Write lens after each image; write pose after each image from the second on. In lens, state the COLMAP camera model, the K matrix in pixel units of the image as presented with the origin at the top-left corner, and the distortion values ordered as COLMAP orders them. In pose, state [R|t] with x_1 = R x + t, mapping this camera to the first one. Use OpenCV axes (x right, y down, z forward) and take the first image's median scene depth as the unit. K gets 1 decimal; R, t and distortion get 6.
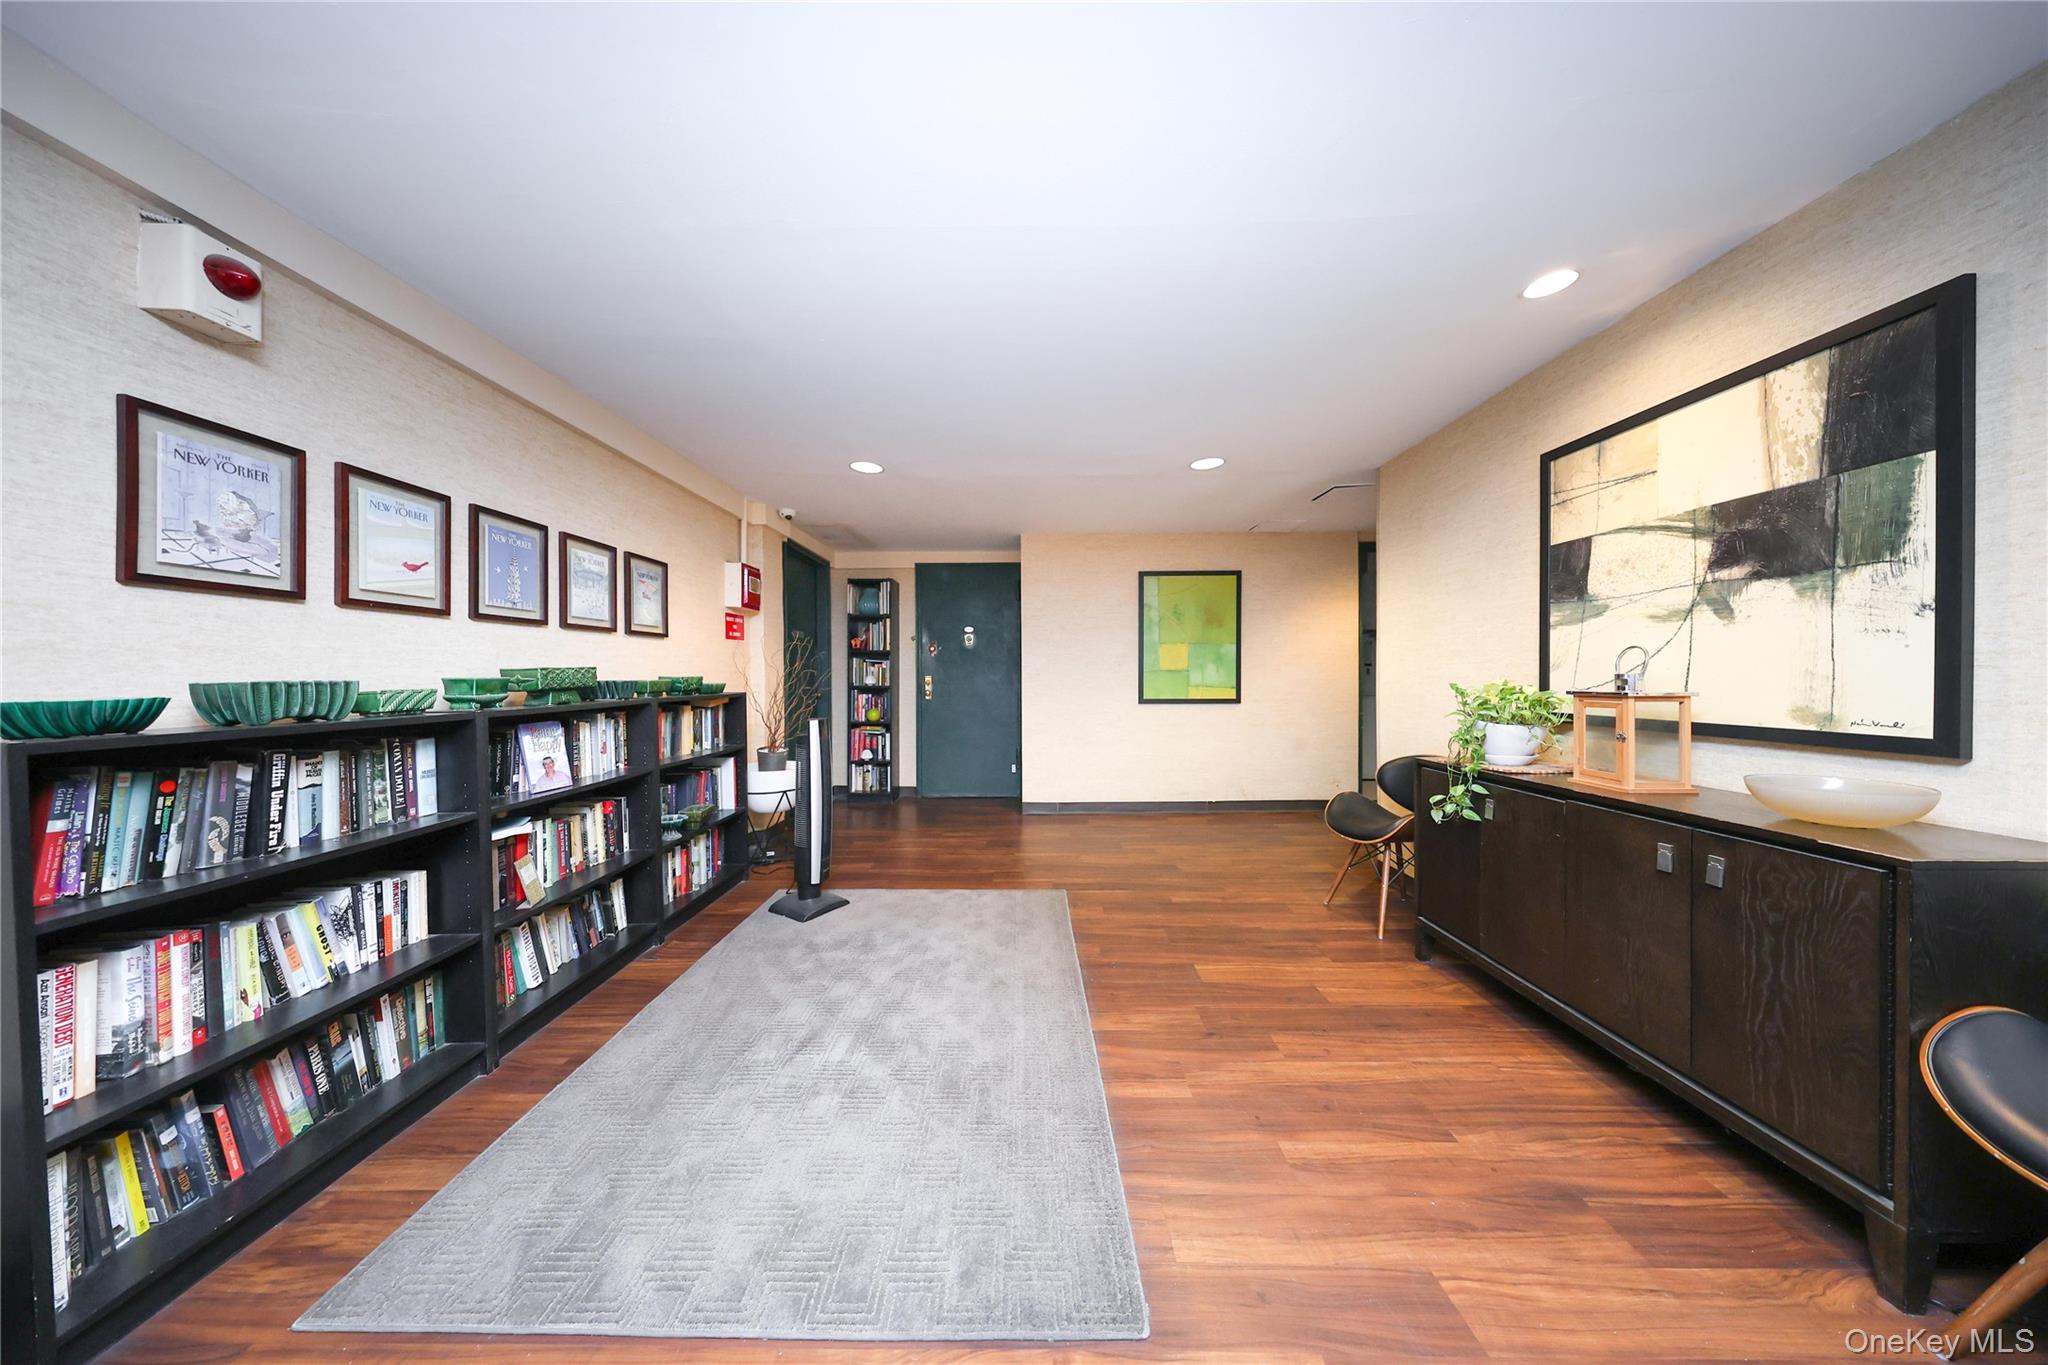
lens RADIAL K [[594.8, 0, 1022.9], [0, 594.8, 681.1], [0, 0, 1]] dist [-0.000594, -0.000370]
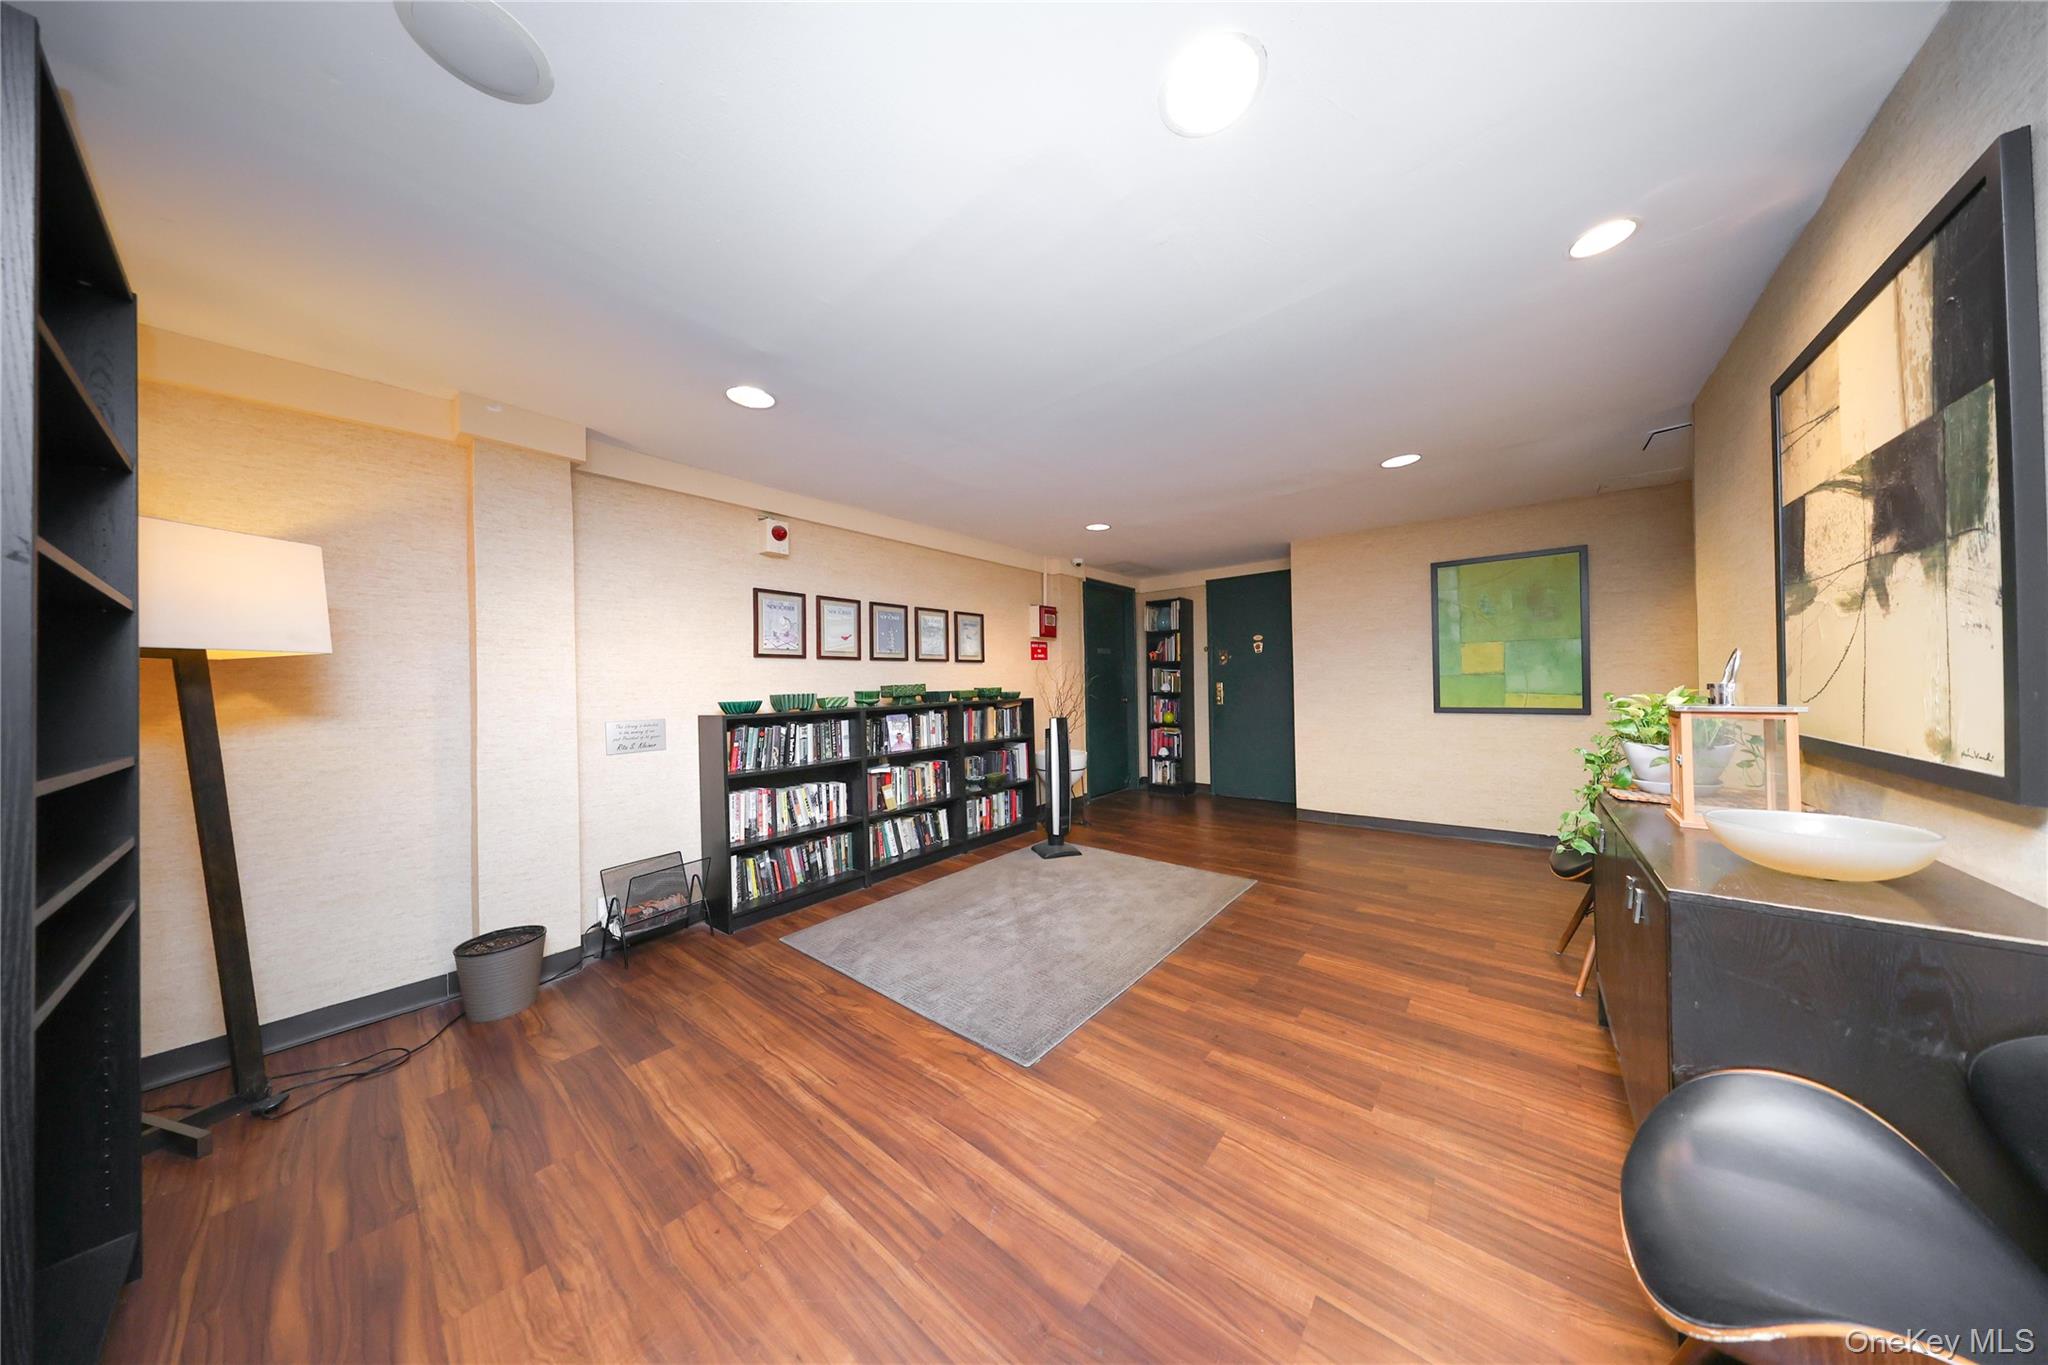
lens RADIAL K [[594.8, 0, 1020.8], [0, 594.8, 680.2], [0, 0, 1]] dist [-0.000594, -0.000370]
pose [[0.773191, -0.013589, -0.634027, 0.685463], [0.009093, 0.999905, -0.010342, -0.014511], [0.634108, 0.002231, 0.773242, -0.195961]]
